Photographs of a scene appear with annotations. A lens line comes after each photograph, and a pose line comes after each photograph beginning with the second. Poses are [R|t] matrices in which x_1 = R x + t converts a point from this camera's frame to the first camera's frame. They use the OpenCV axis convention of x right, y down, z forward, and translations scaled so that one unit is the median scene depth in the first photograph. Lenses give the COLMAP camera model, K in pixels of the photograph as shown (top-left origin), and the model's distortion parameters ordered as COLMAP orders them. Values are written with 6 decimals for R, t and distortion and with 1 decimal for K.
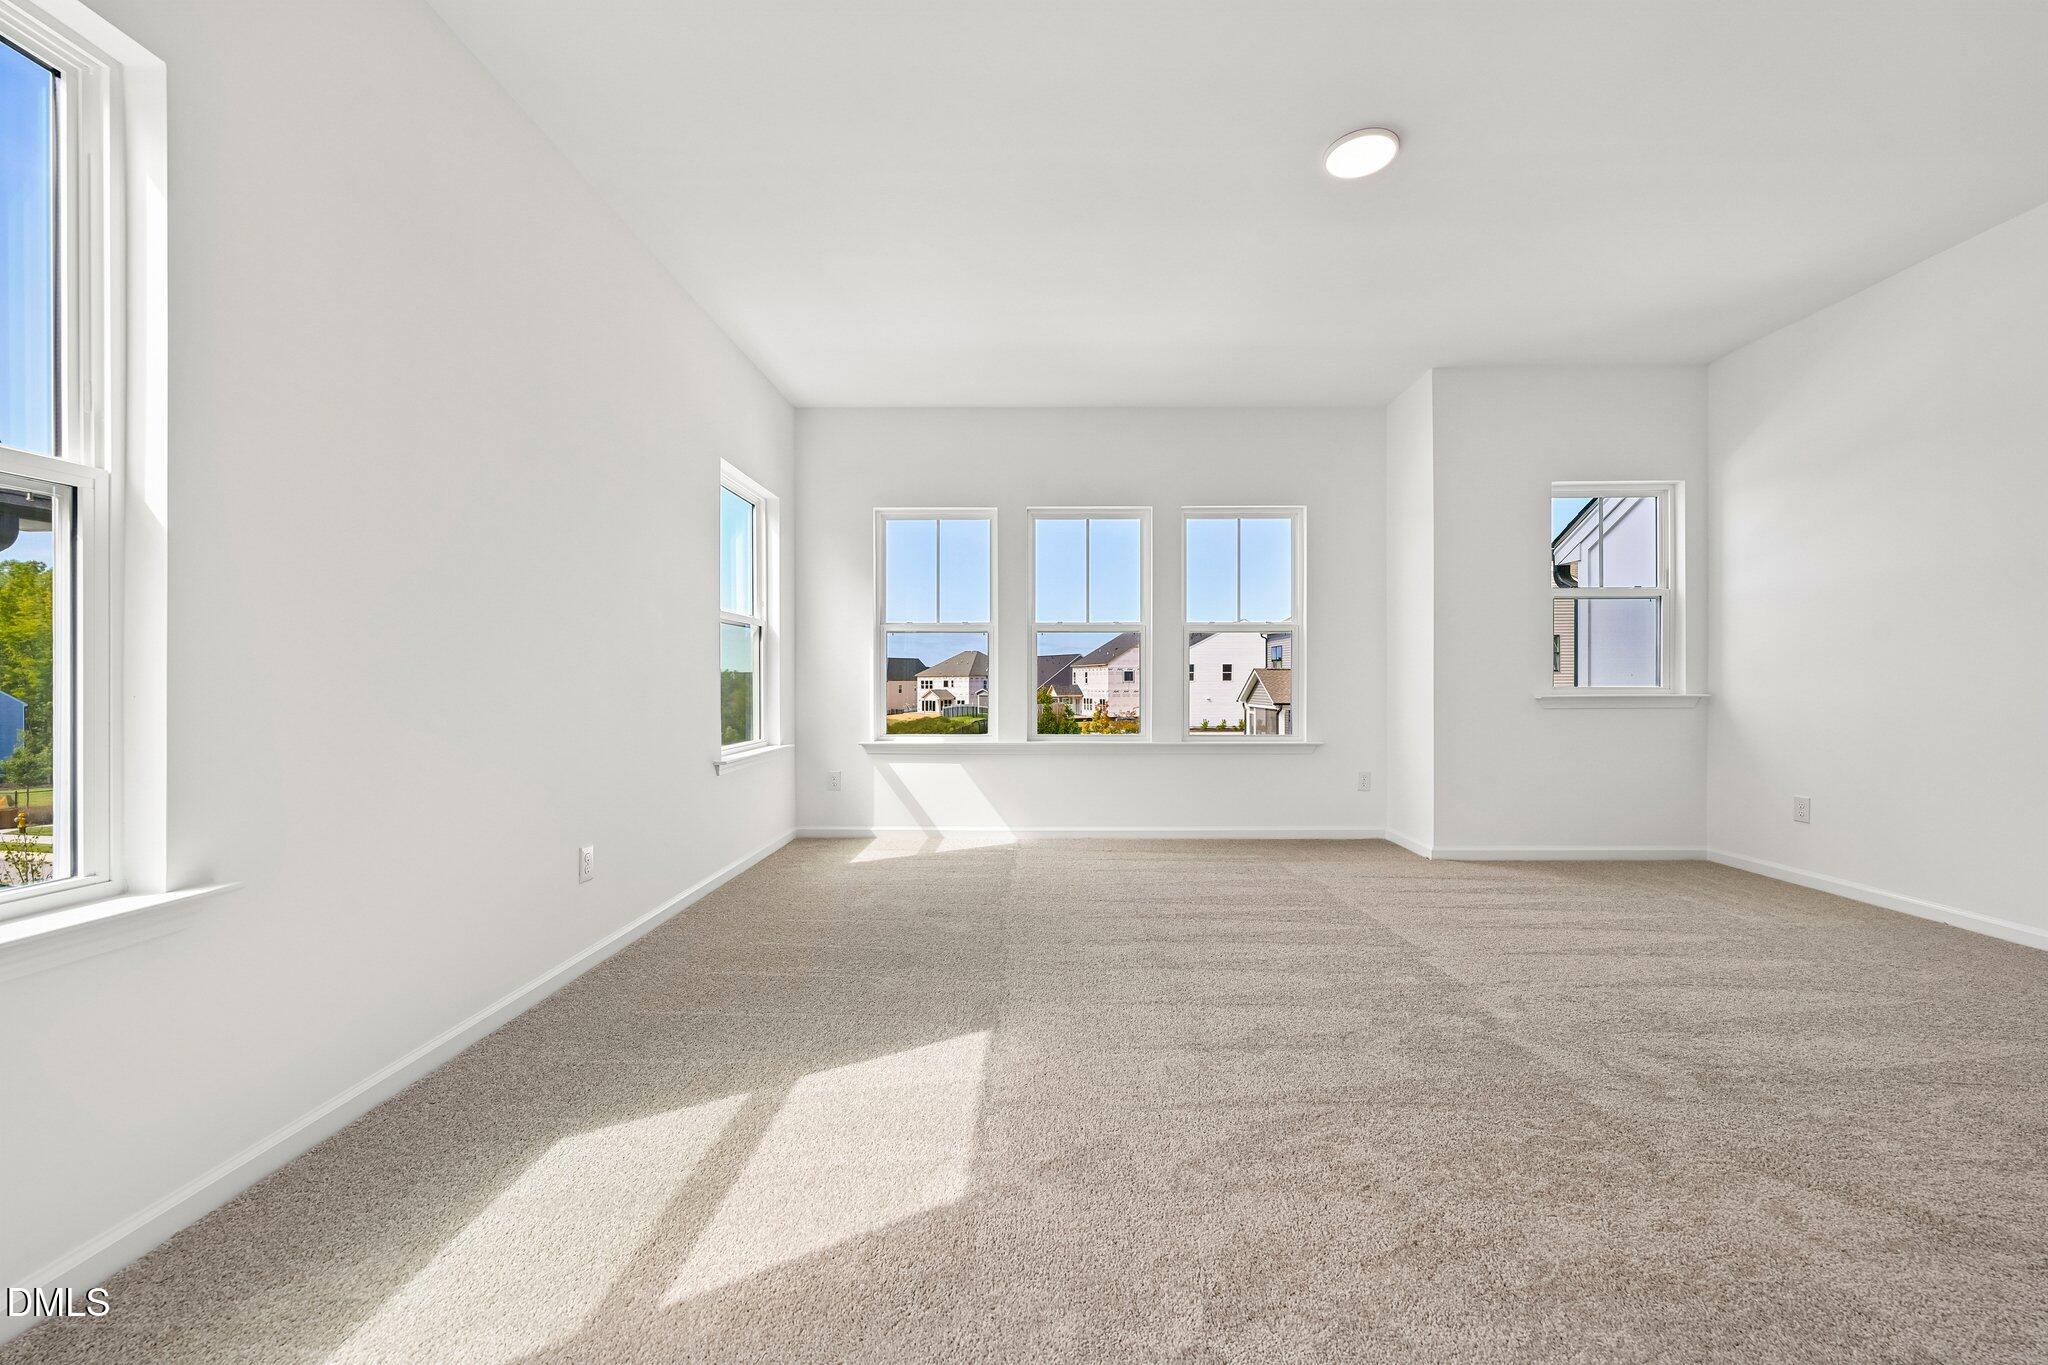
lens RADIAL K [[813.0, 0, 1016.5], [0, 813.0, 677.7], [0, 0, 1]] dist [0.001104, -0.000662]
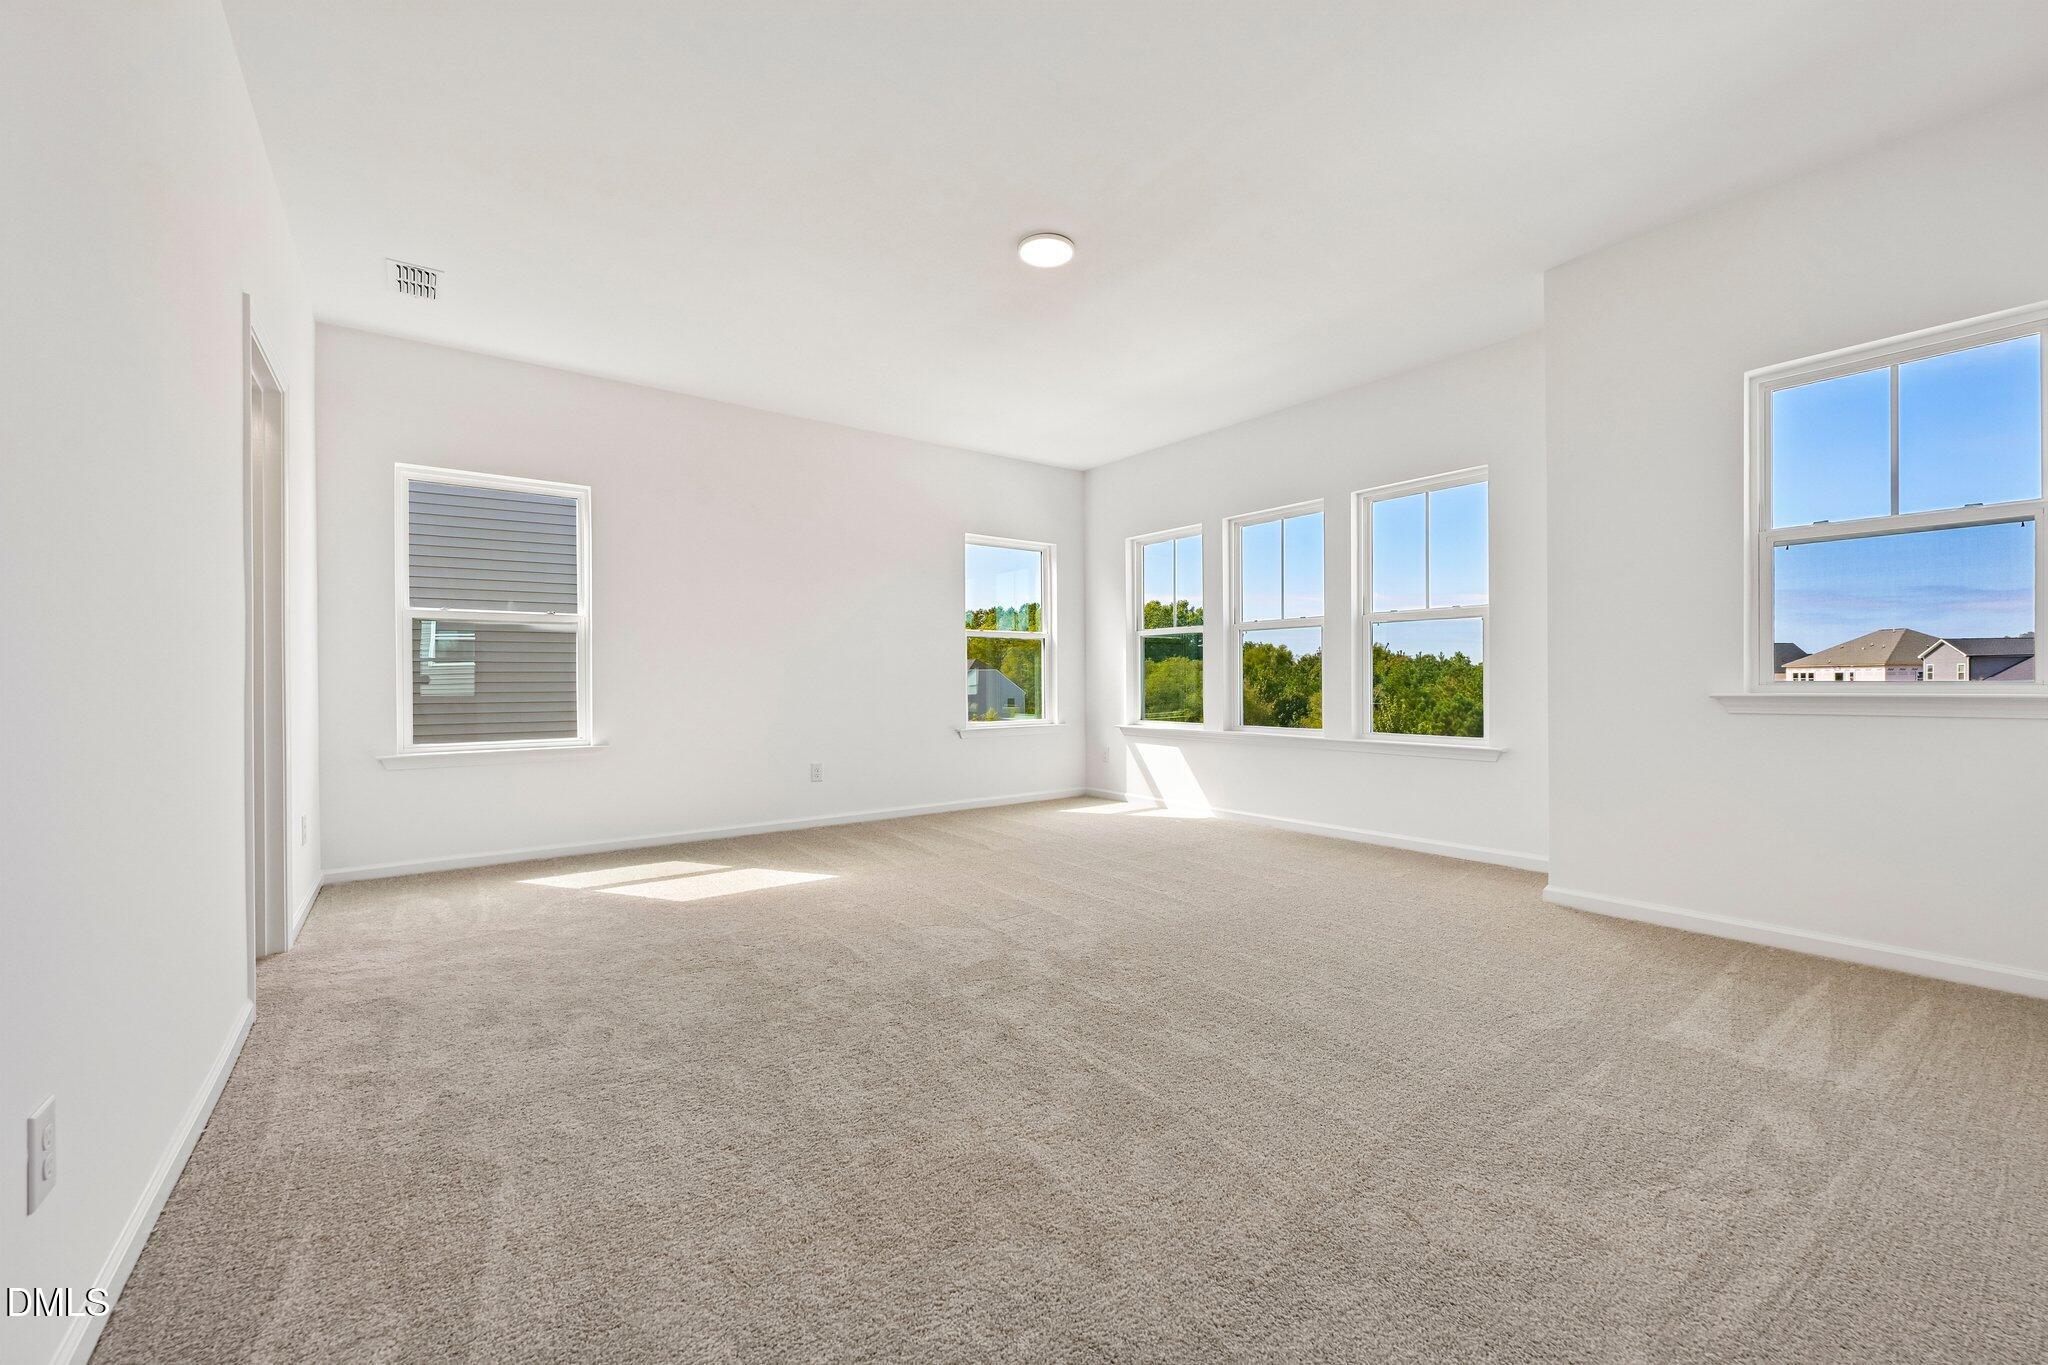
lens RADIAL K [[813.0, 0, 1031.3], [0, 813.0, 675.0], [0, 0, 1]] dist [0.001104, -0.000662]
pose [[0.605410, -0.009062, -0.795862, 0.735742], [0.010674, 0.999938, -0.003265, 0.002895], [0.795842, -0.006518, 0.605469, 0.121488]]
